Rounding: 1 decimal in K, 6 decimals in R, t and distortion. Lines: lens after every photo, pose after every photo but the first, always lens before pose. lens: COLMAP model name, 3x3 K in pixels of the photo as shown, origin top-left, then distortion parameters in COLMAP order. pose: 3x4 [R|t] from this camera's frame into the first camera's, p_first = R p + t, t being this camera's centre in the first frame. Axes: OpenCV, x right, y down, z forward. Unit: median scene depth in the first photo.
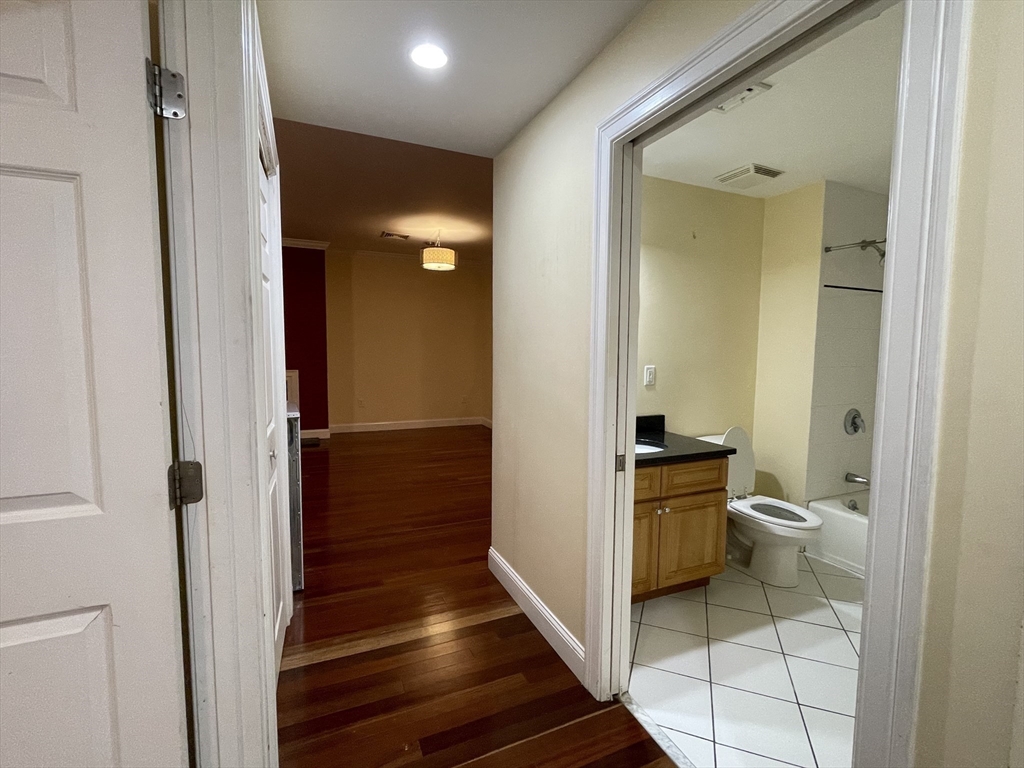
lens RADIAL K [[466.0, 0, 516.0], [0, 466.0, 383.9], [0, 0, 1]] dist [-0.000200, 0.001034]
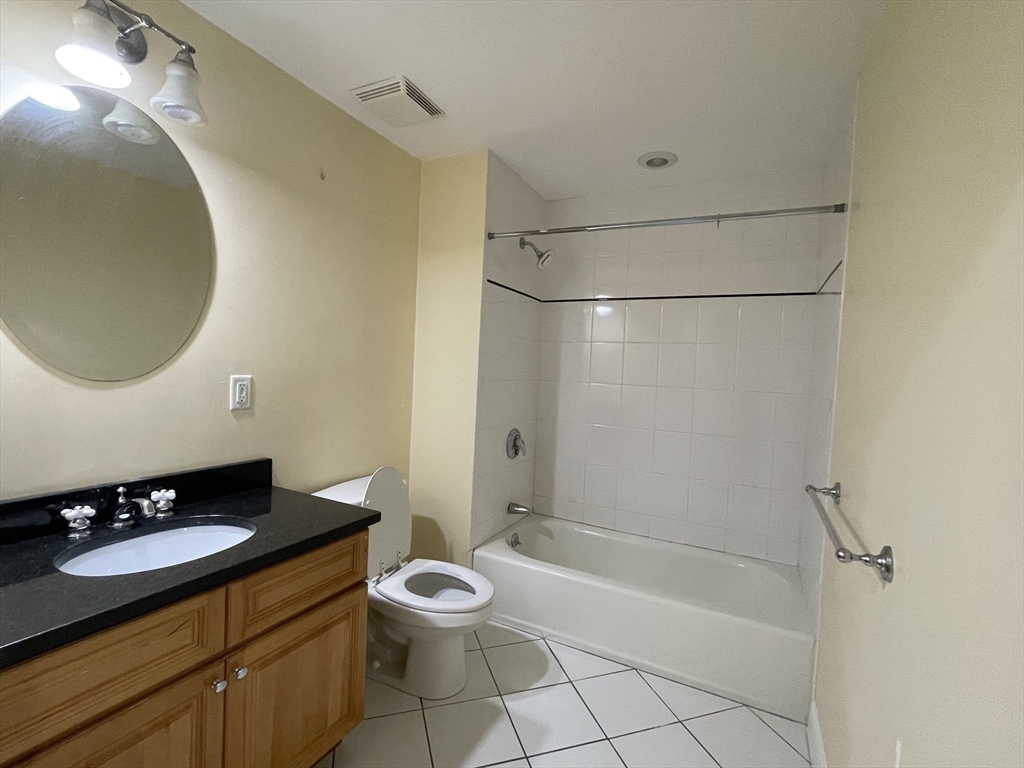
lens RADIAL K [[466.0, 0, 514.3], [0, 466.0, 383.8], [0, 0, 1]] dist [-0.000200, 0.001034]
pose [[0.776498, 0.004831, 0.630101, 0.192022], [0.011353, 0.999701, -0.021655, -0.012666], [-0.630017, 0.023968, 0.776211, 0.354387]]
